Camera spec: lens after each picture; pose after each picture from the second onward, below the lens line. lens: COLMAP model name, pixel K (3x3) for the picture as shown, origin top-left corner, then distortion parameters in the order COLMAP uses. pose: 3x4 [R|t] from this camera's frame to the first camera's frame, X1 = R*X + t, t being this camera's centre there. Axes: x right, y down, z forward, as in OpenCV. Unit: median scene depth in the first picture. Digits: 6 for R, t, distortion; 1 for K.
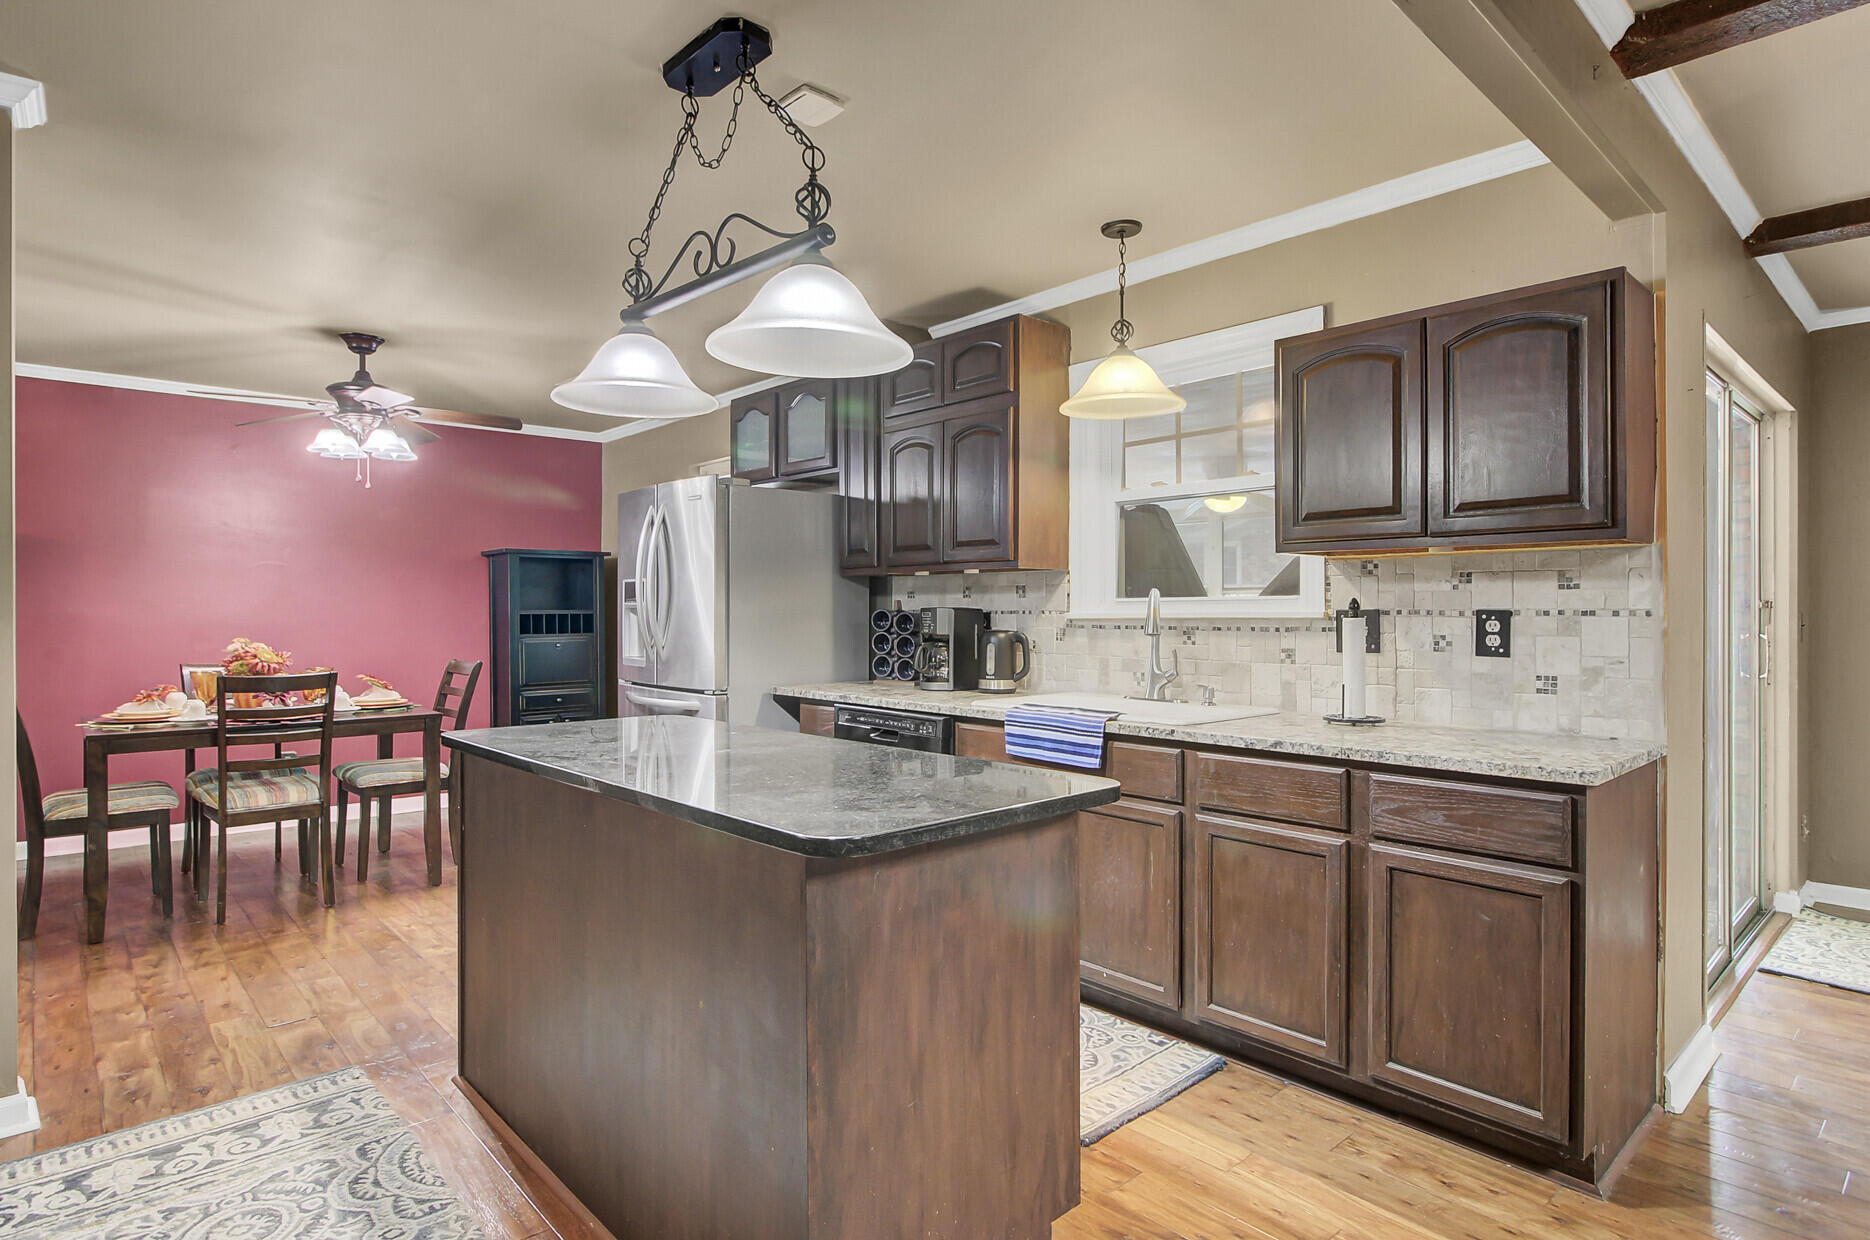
lens RADIAL K [[1011.0, 0, 937.3], [0, 1011.0, 617.7], [0, 0, 1]] dist [-0.012150, -0.000313]
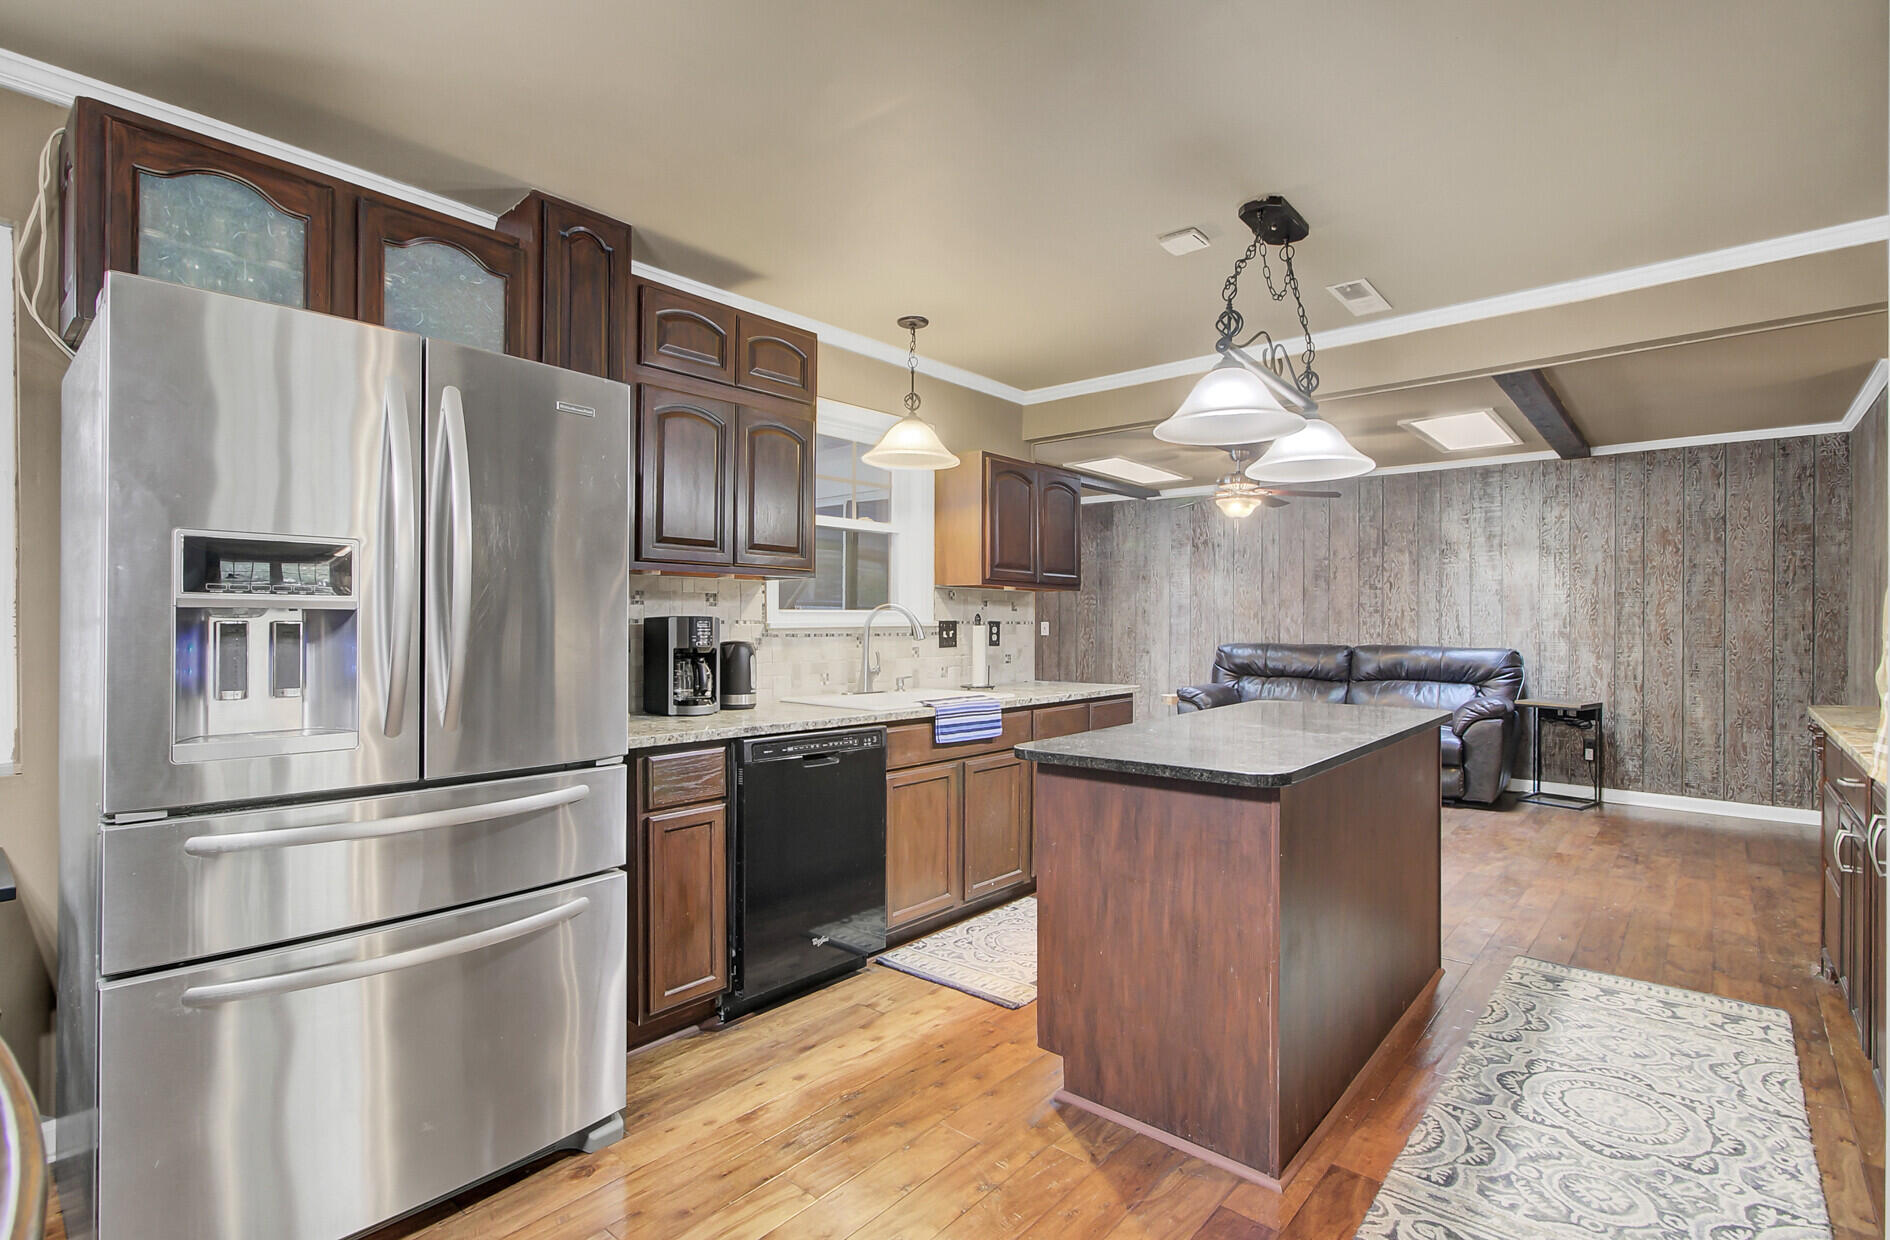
lens RADIAL K [[890.9, 0, 951.7], [0, 890.9, 619.8], [0, 0, 1]] dist [-0.005865, 0.001023]
pose [[-0.129515, 0.004515, 0.991567, -1.366962], [0.004752, 0.999981, -0.003933, -0.005791], [-0.991566, 0.004202, -0.129534, 1.591227]]
